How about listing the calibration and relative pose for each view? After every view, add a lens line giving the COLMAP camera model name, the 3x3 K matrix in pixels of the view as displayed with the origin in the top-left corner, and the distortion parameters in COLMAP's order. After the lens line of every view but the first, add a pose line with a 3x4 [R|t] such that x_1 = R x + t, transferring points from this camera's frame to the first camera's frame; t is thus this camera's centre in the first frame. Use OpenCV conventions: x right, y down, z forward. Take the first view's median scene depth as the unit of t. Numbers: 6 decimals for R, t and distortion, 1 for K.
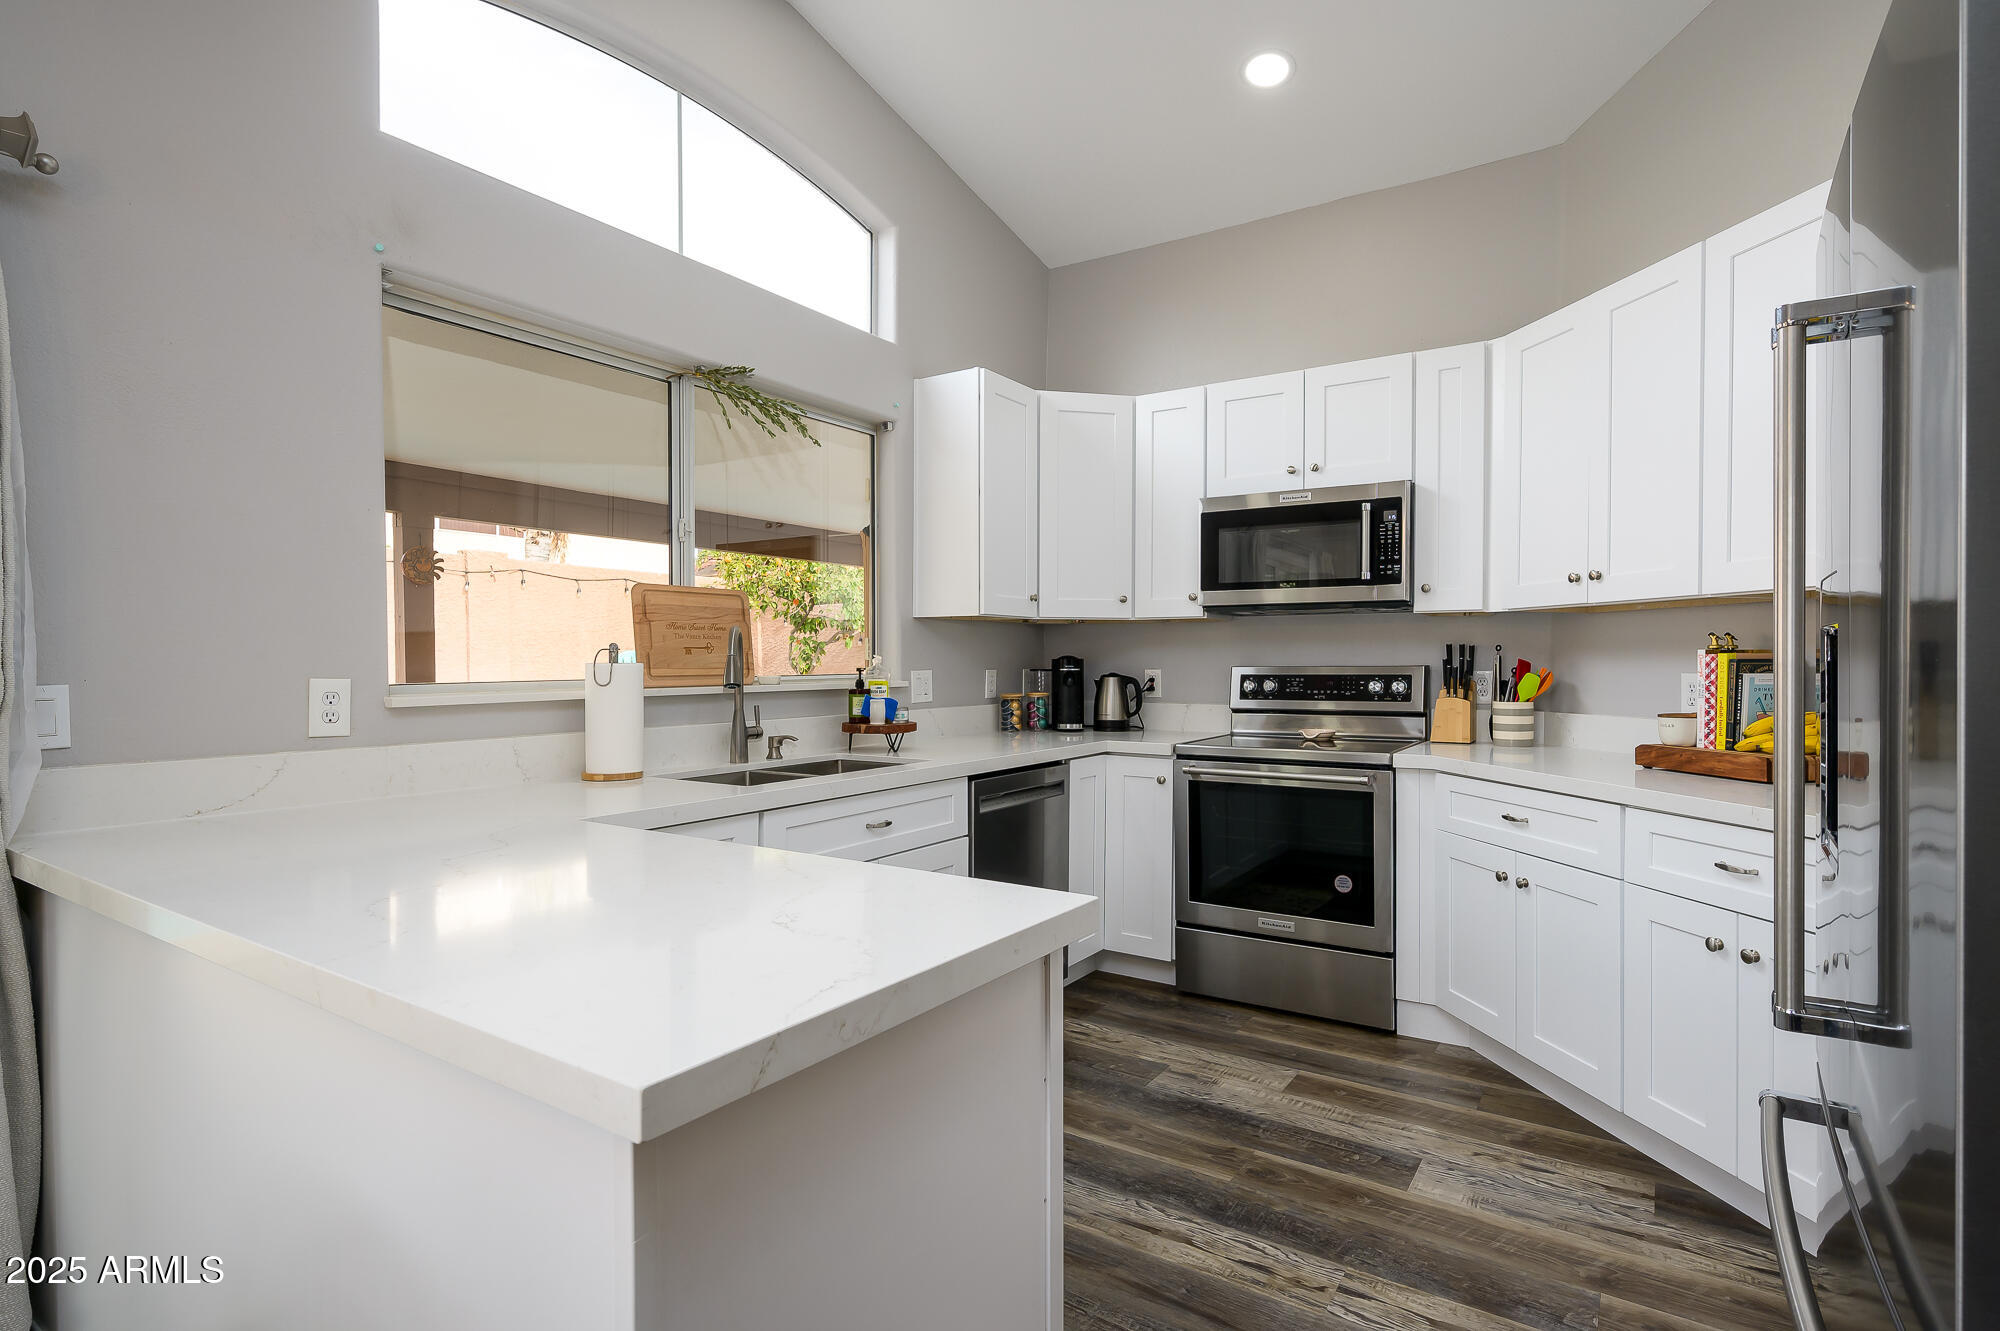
lens RADIAL K [[993.7, 0, 1000.0], [0, 993.7, 665.5], [0, 0, 1]] dist [-0.002377, -0.000170]
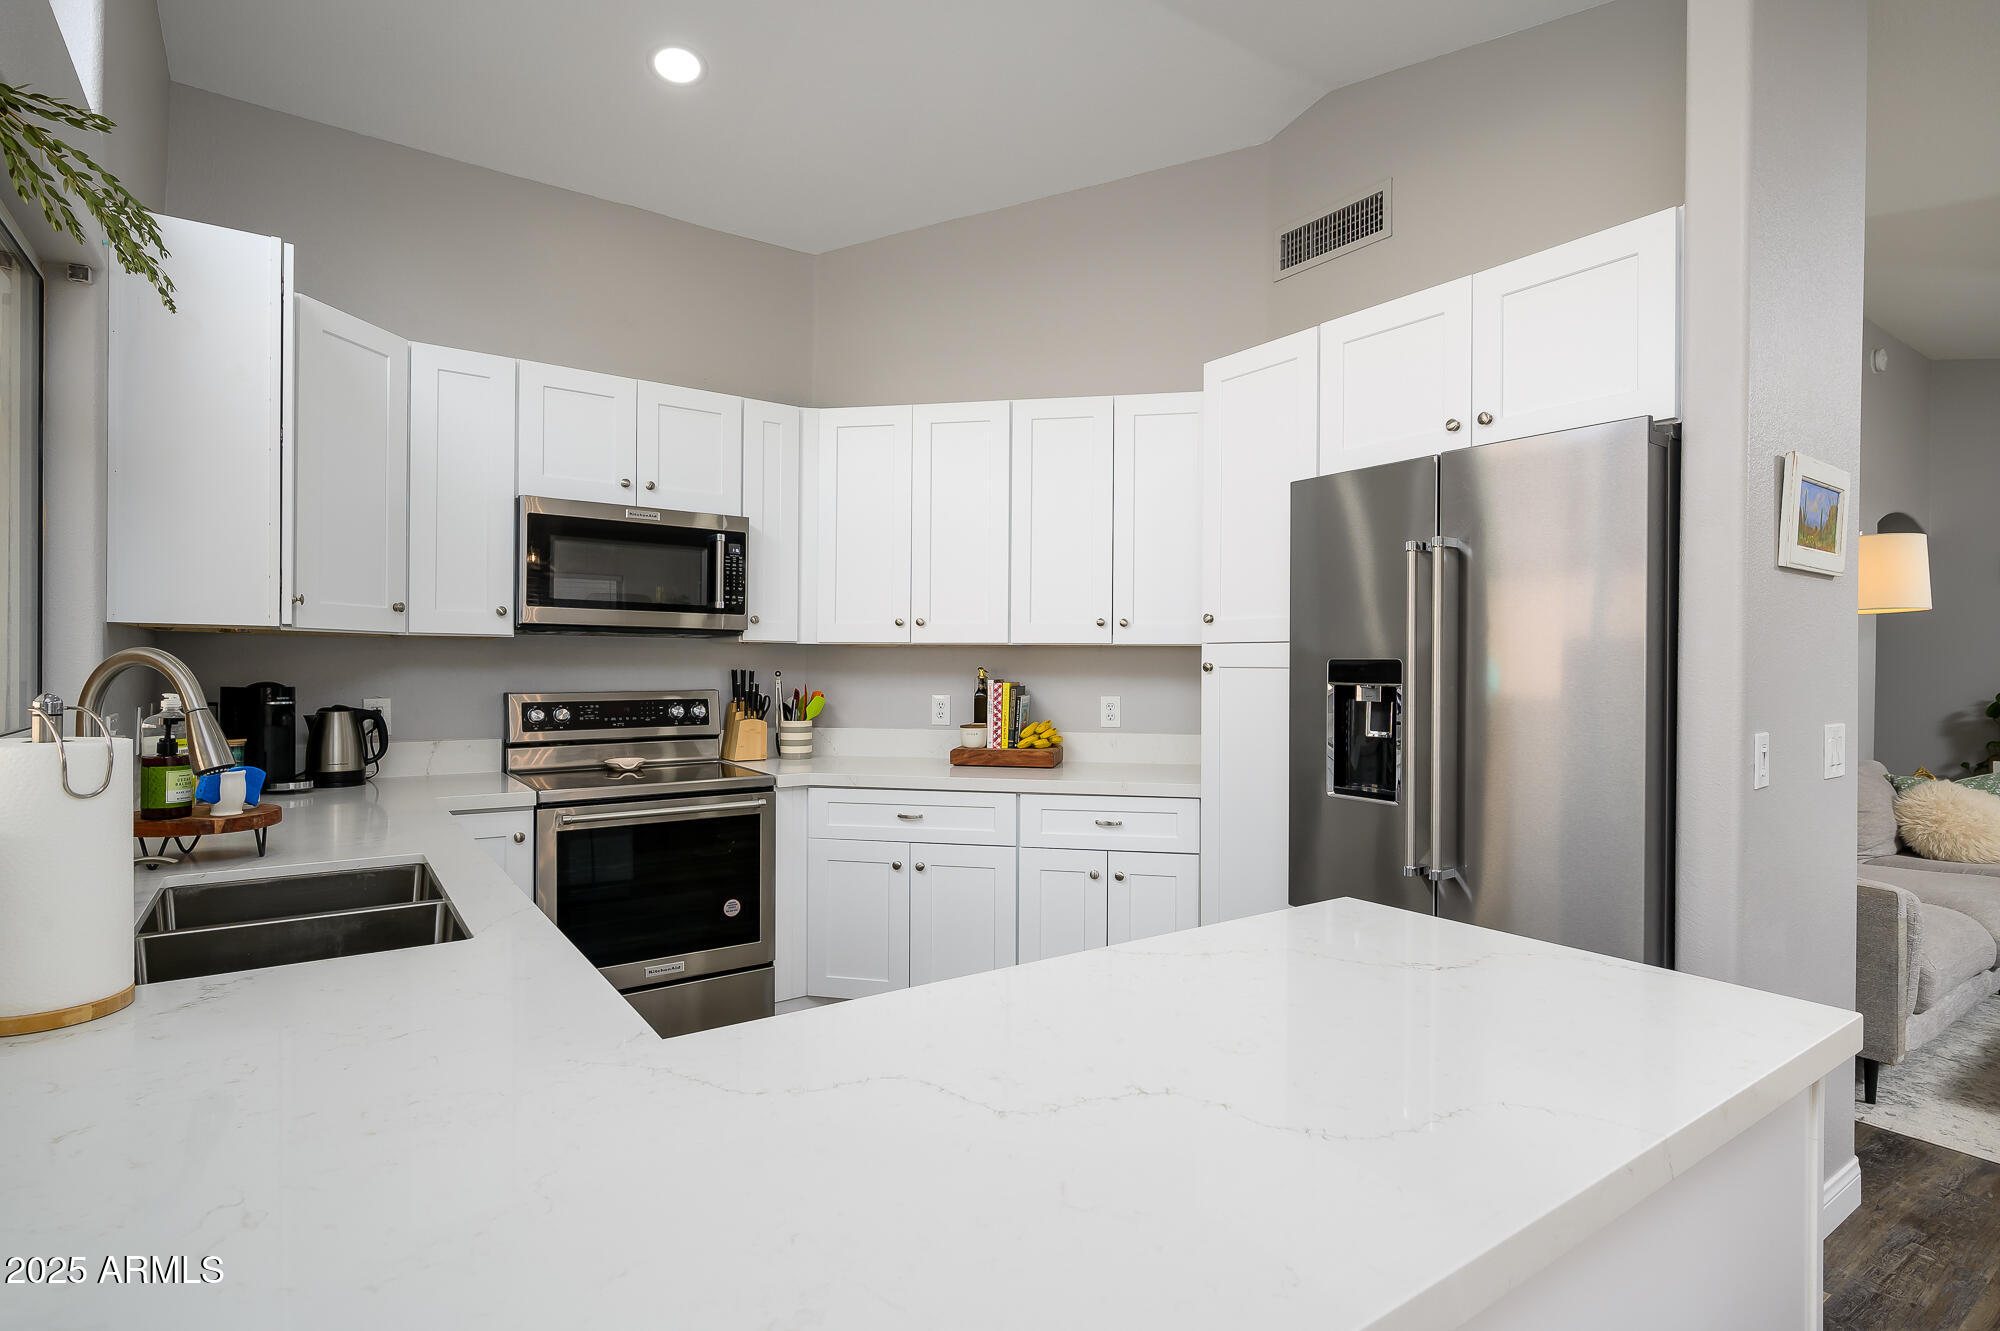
lens RADIAL K [[993.7, 0, 1000.0], [0, 993.7, 665.5], [0, 0, 1]] dist [-0.002377, -0.000170]
pose [[0.356614, 0.001751, 0.934250, -0.453558], [-0.001603, 0.999998, -0.001263, -0.025035], [-0.934250, -0.001047, 0.356616, 0.338923]]
